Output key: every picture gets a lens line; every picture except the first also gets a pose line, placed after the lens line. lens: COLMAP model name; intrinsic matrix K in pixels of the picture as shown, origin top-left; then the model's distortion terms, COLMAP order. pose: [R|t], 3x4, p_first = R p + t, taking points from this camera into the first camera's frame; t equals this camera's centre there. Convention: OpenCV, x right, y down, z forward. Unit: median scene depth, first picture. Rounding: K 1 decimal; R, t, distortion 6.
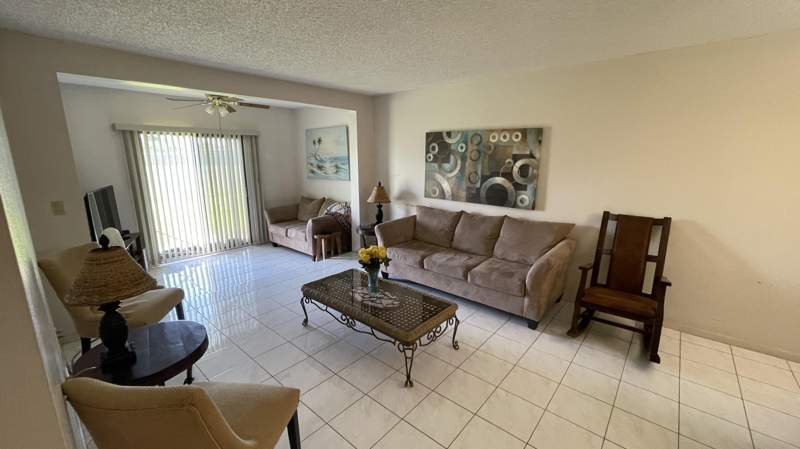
lens RADIAL K [[326.0, 0, 404.4], [0, 326.0, 226.0], [0, 0, 1]] dist [-0.010925, -0.000609]
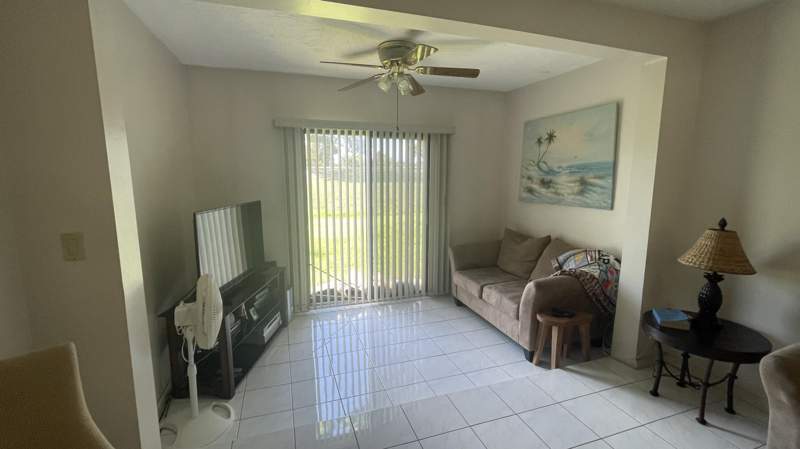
lens RADIAL K [[348.0, 0, 400.6], [0, 348.0, 222.5], [0, 0, 1]] dist [-0.001083, 0.000106]
pose [[0.858551, 0.073089, -0.507492, -0.199445], [-0.110010, 0.992996, -0.043099, -0.068404], [0.500787, 0.092832, 0.860578, 0.425634]]
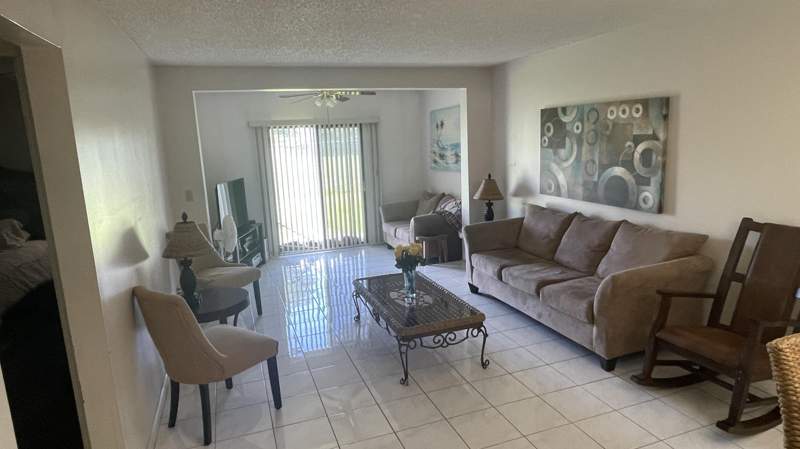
lens RADIAL K [[488.0, 0, 398.7], [0, 488.0, 226.7], [0, 0, 1]] dist [-0.006140, -0.002830]
pose [[0.865029, 0.048595, -0.499363, 0.331873], [-0.060617, 0.998130, -0.007872, 0.016169], [0.498046, 0.037079, 0.866357, -0.137690]]
